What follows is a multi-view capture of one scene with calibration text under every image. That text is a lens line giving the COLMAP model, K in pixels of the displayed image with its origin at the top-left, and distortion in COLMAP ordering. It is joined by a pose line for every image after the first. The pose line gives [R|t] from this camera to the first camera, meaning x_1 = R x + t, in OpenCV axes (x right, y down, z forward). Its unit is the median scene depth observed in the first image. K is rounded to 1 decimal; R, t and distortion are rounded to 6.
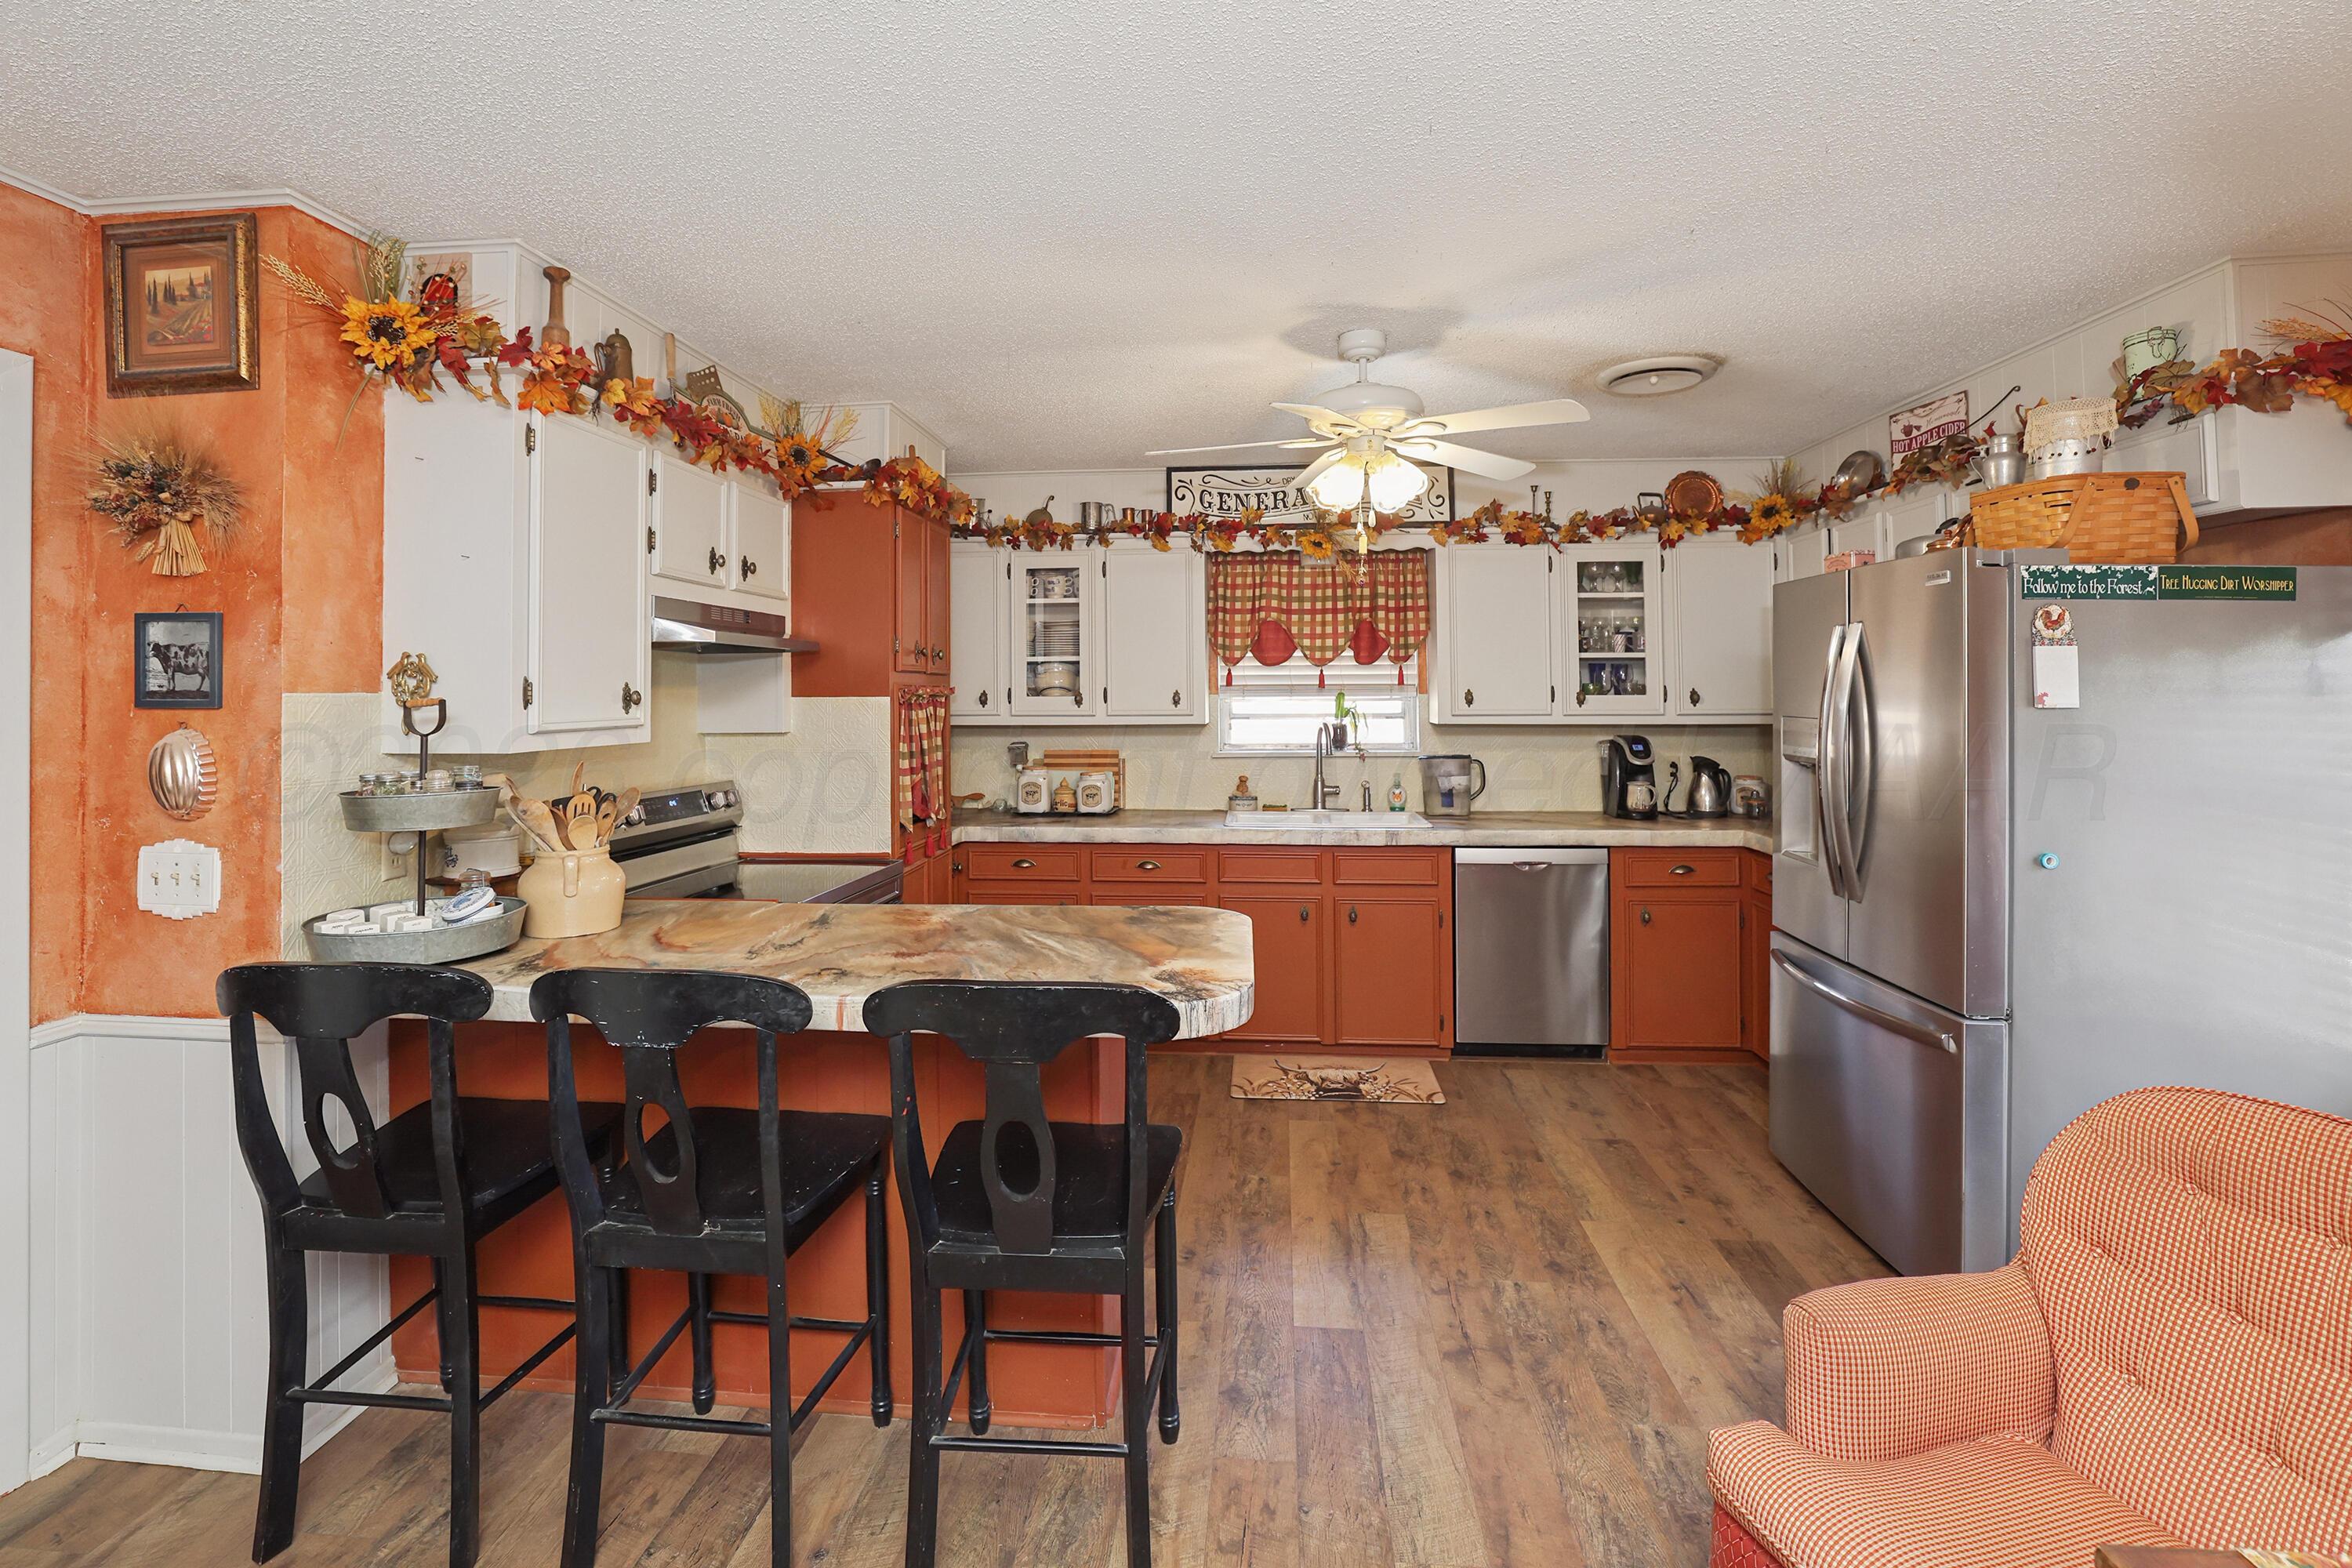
lens RADIAL K [[1045.6, 0, 1190.1], [0, 1045.6, 665.3], [0, 0, 1]] dist [-0.084181, 0.028500]
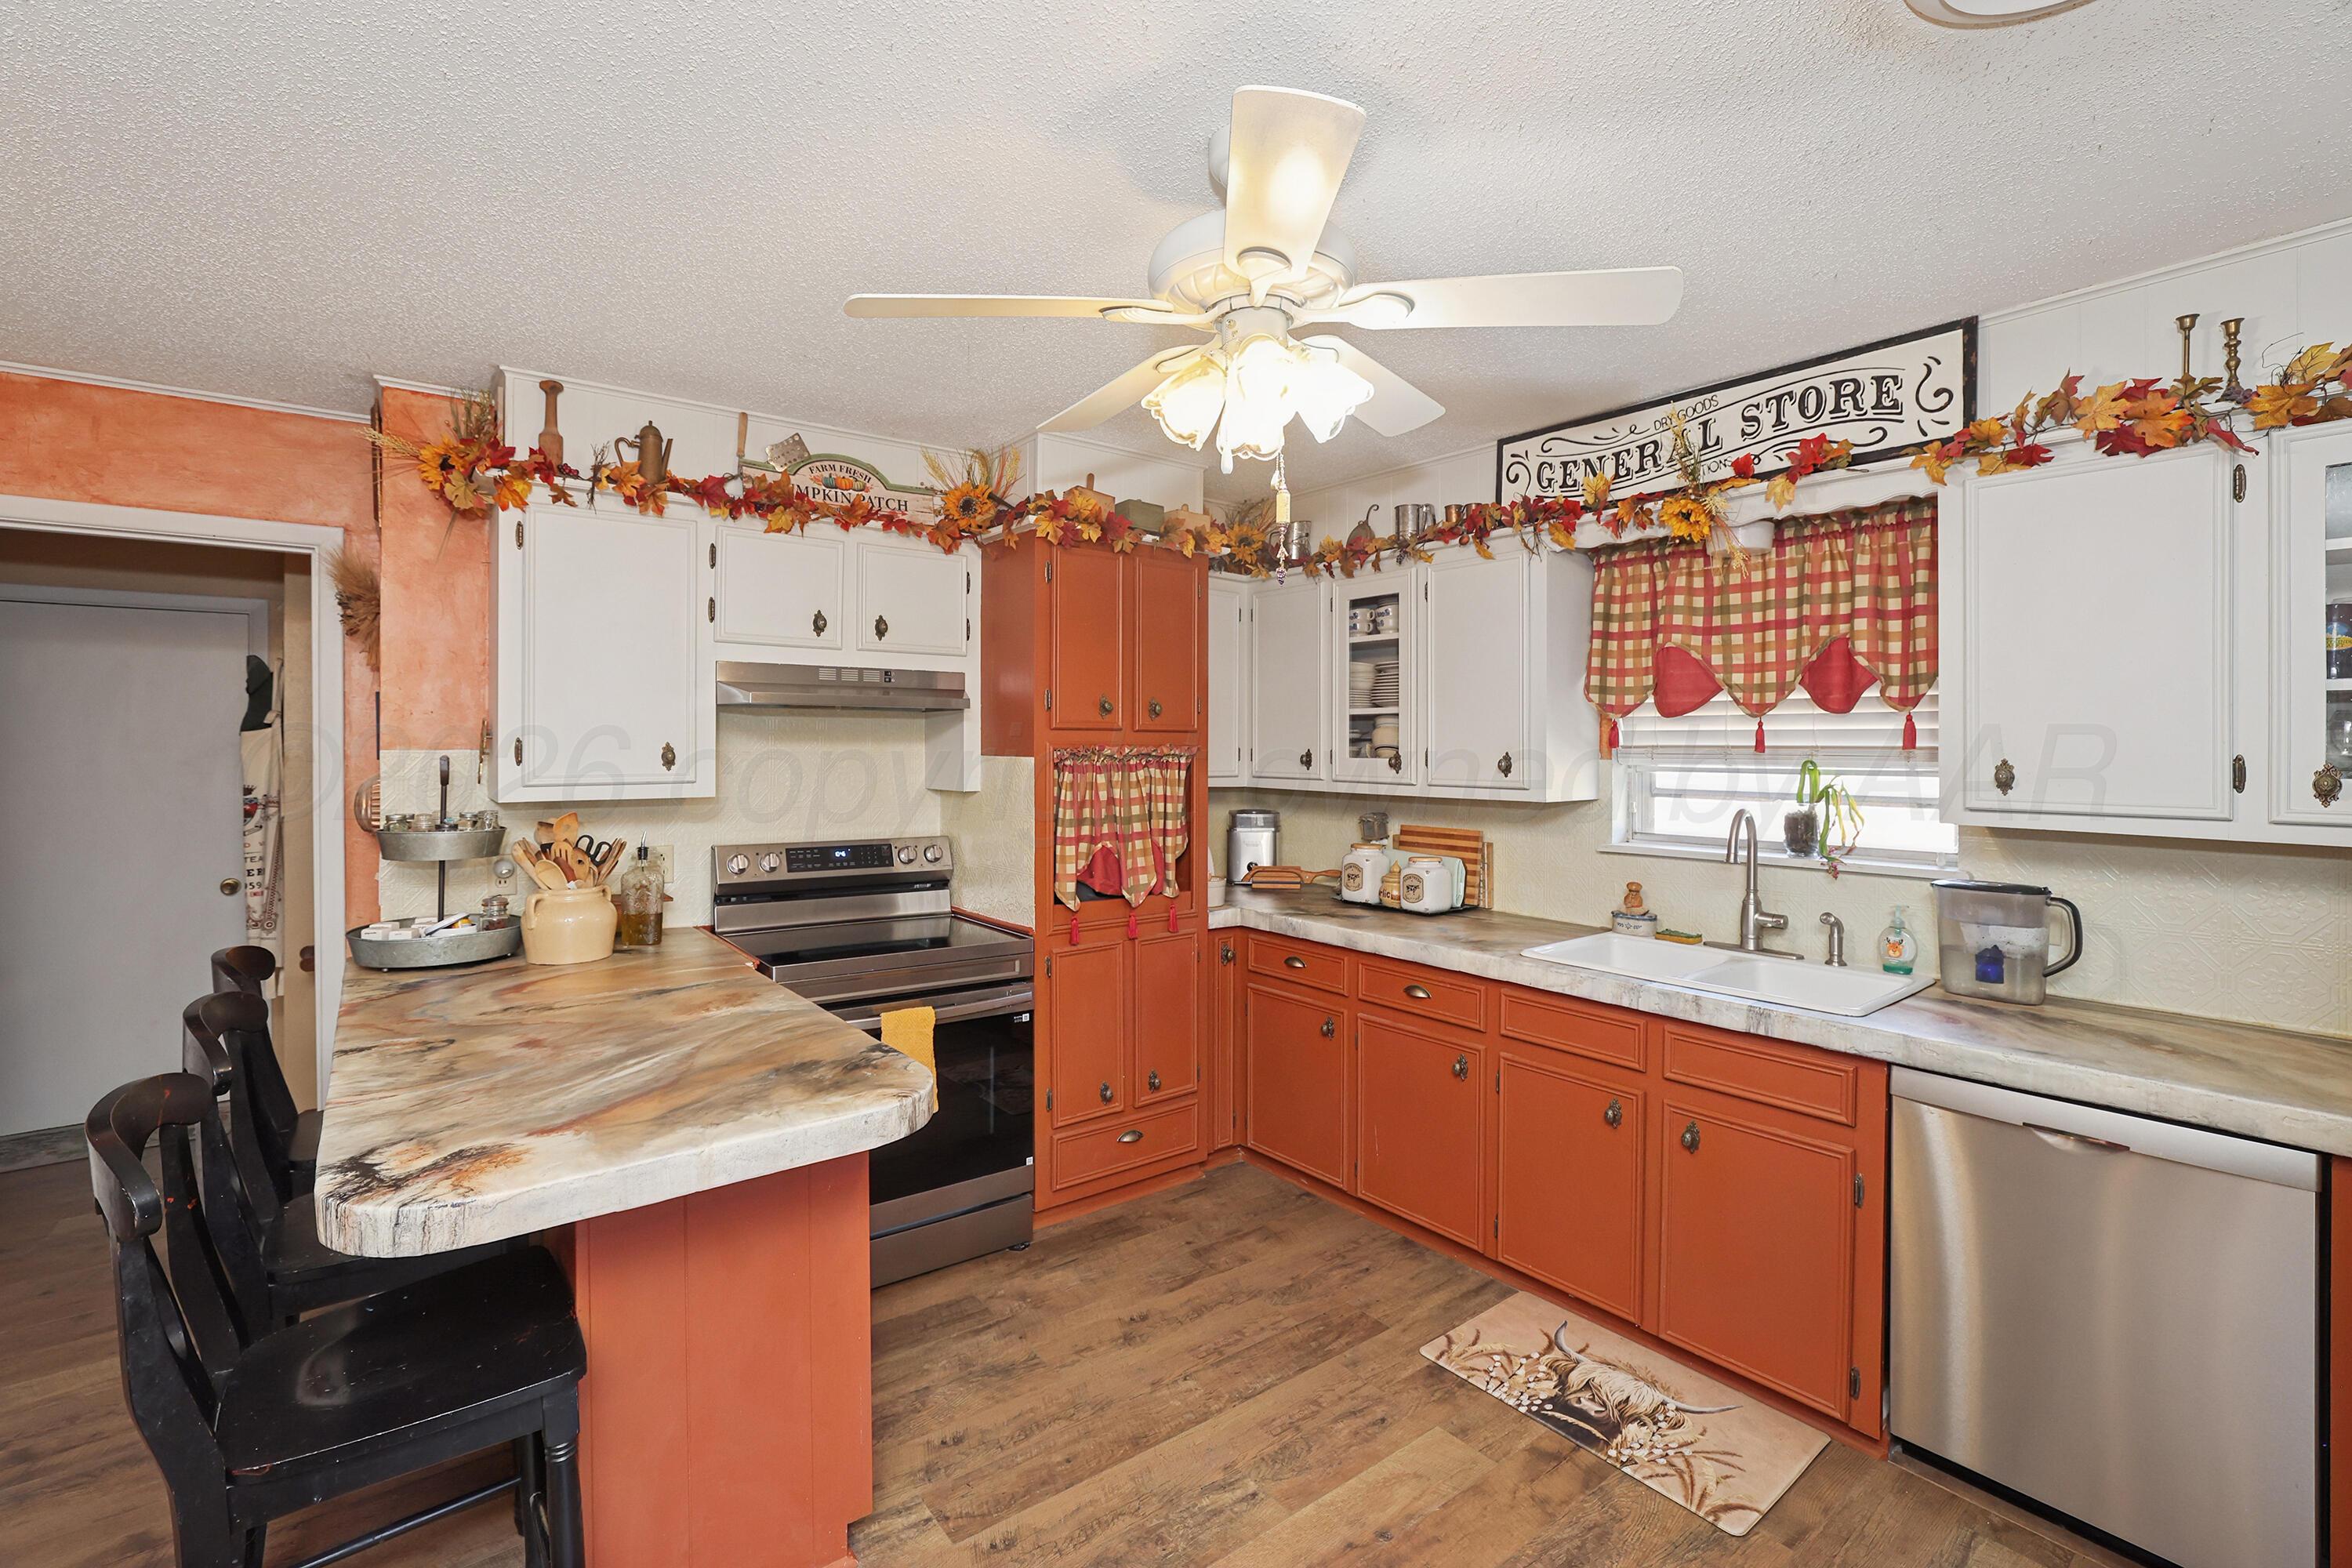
lens RADIAL K [[1032.5, 0, 1200.2], [0, 1032.5, 747.4], [0, 0, 1]] dist [-0.055451, 0.020127]
pose [[0.680338, 0.011101, -0.732814, 0.354436], [0.010173, 0.999646, 0.024588, 0.000947], [0.732828, -0.024183, 0.679984, 0.370297]]
